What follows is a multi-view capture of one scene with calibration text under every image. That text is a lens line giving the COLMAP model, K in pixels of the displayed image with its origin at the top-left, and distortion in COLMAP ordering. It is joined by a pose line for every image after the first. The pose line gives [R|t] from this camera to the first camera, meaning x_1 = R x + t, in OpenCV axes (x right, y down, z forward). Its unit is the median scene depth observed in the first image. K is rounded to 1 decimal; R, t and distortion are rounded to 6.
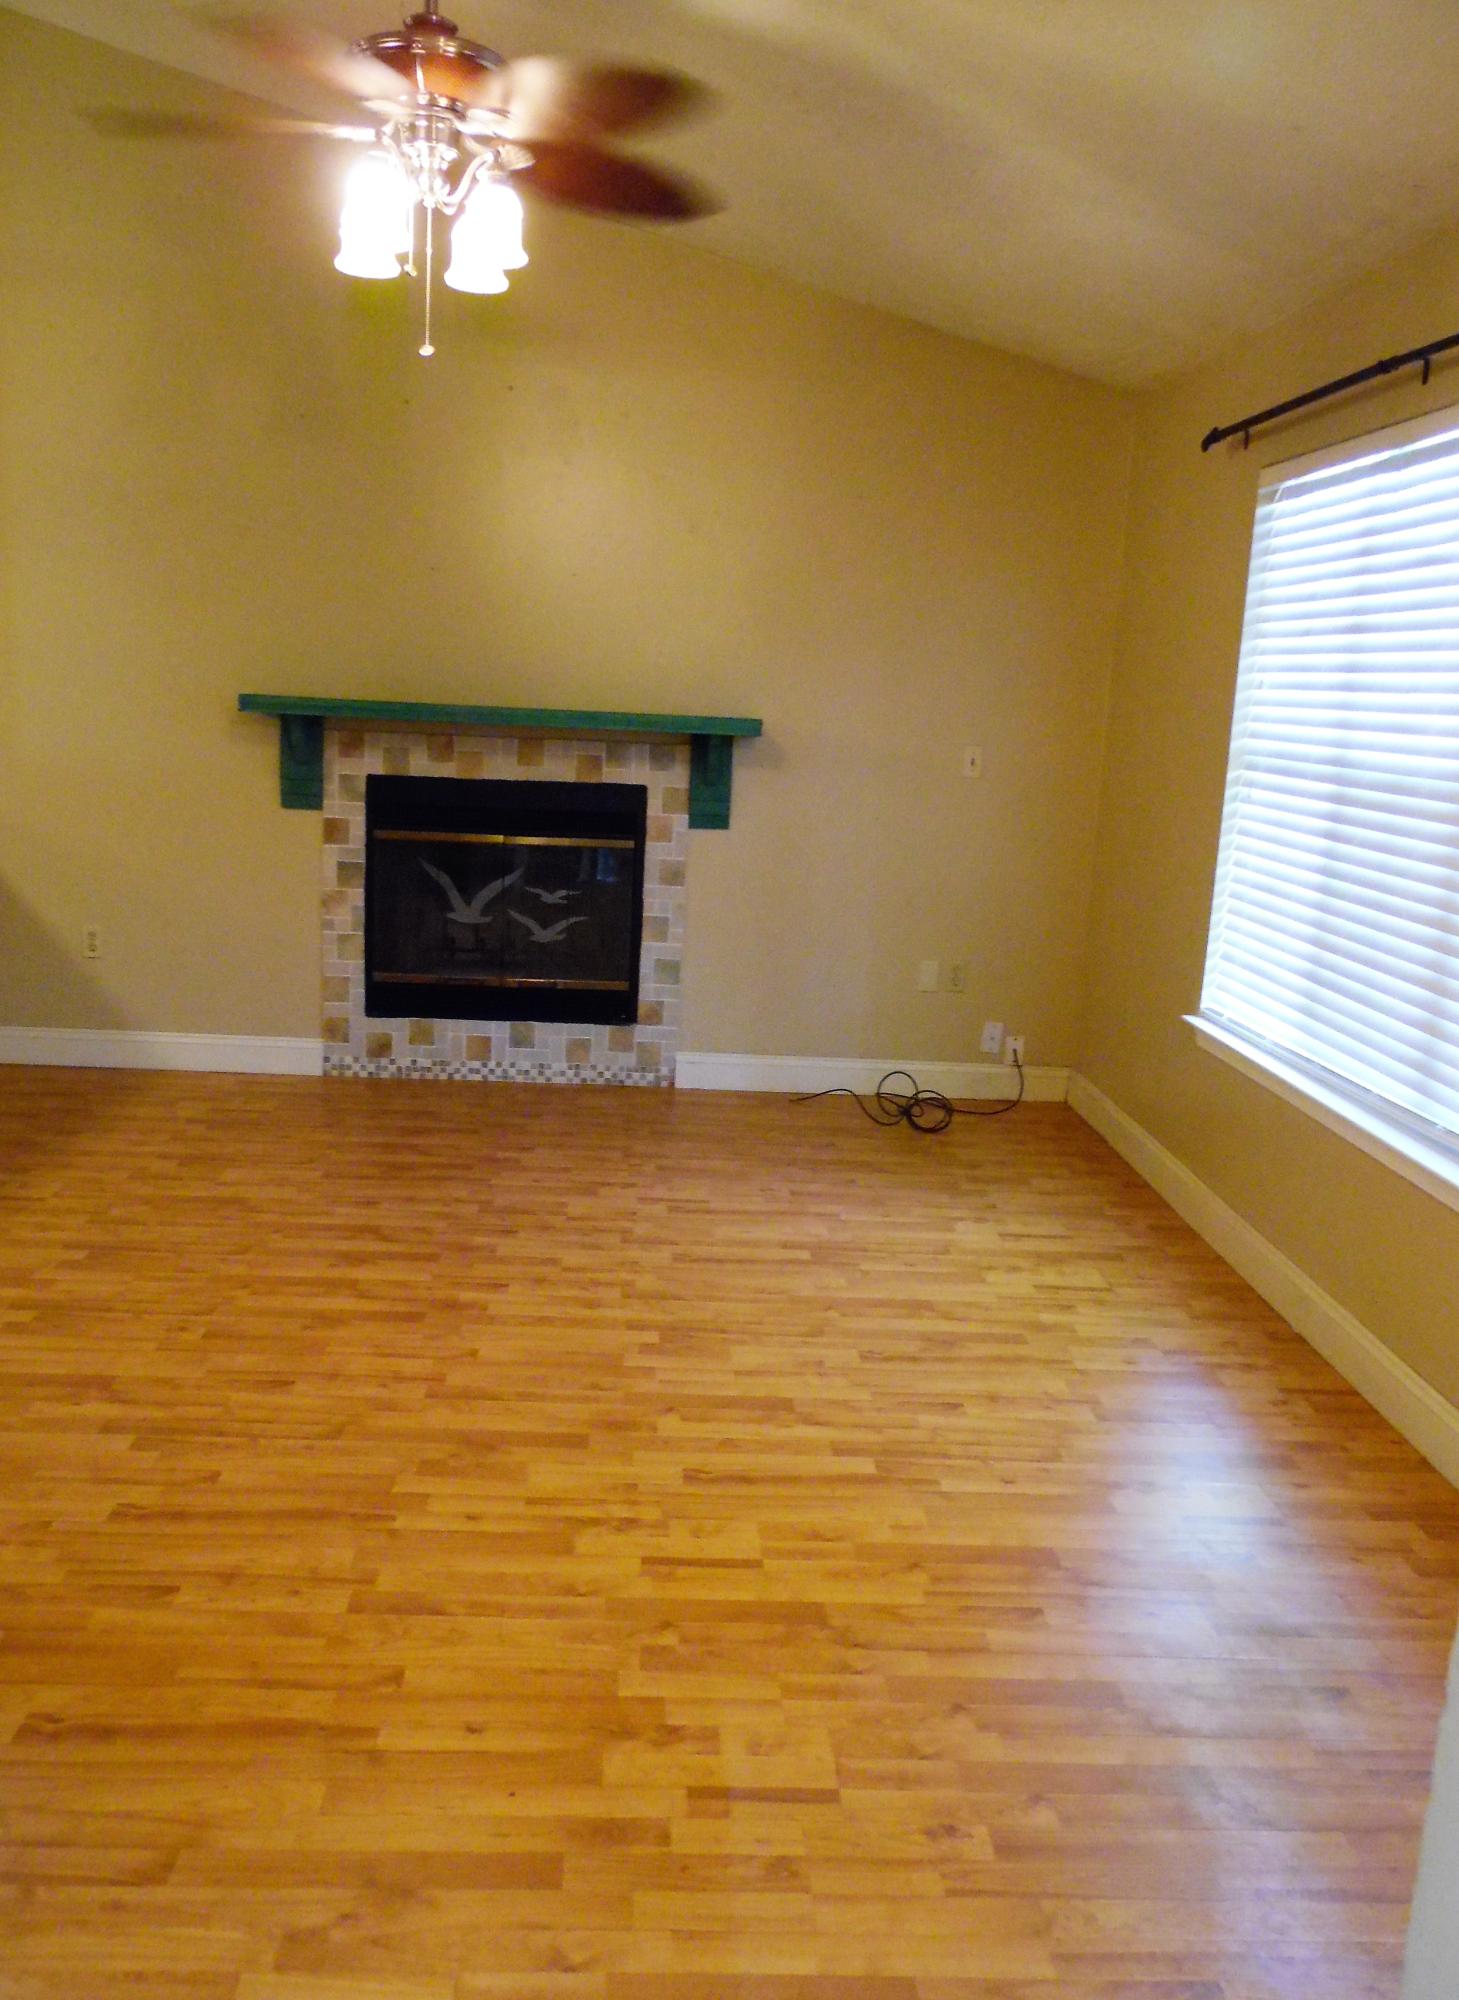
lens RADIAL K [[1646.2, 0, 729.5], [0, 1646.2, 1000.0], [0, 0, 1]] dist [-0.067857, 0.160766]
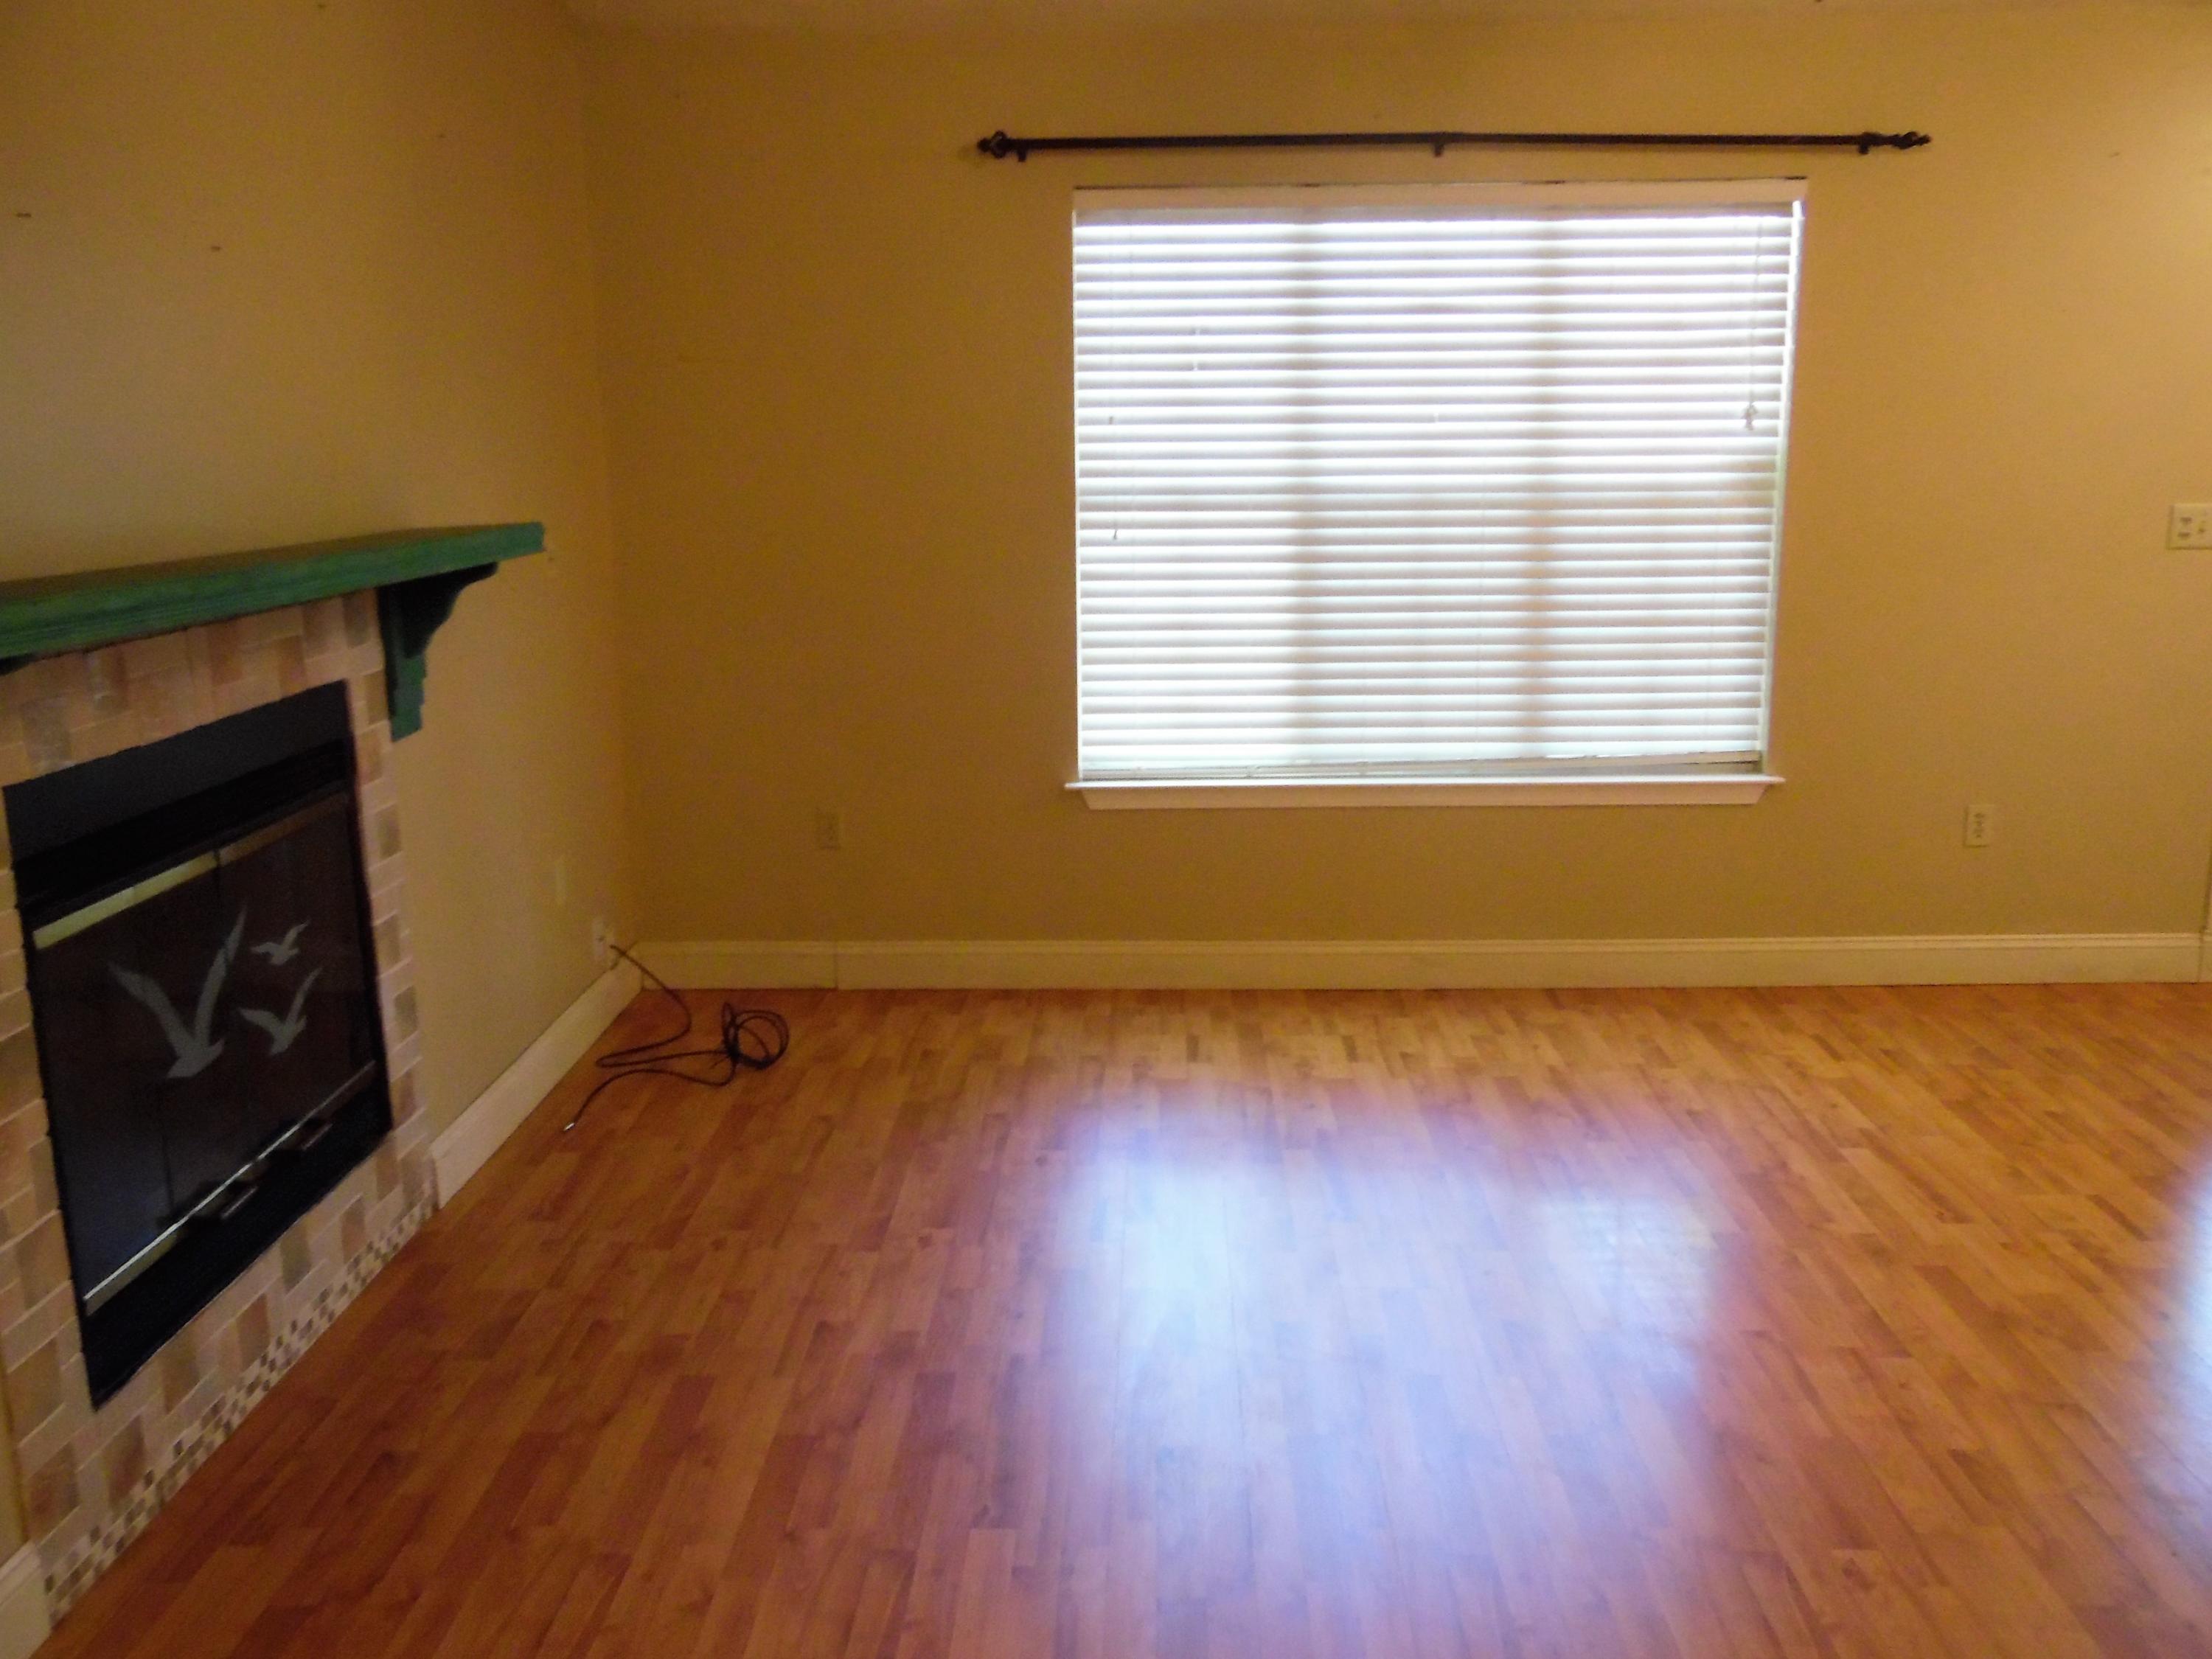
lens RADIAL K [[1805.4, 0, 1109.6], [0, 1805.4, 822.7], [0, 0, 1]] dist [-0.030701, 0.075051]
pose [[0.080181, -0.263166, 0.961413, -0.580375], [0.205842, 0.948100, 0.242354, -0.175278], [-0.975295, 0.178467, 0.130191, 0.708640]]
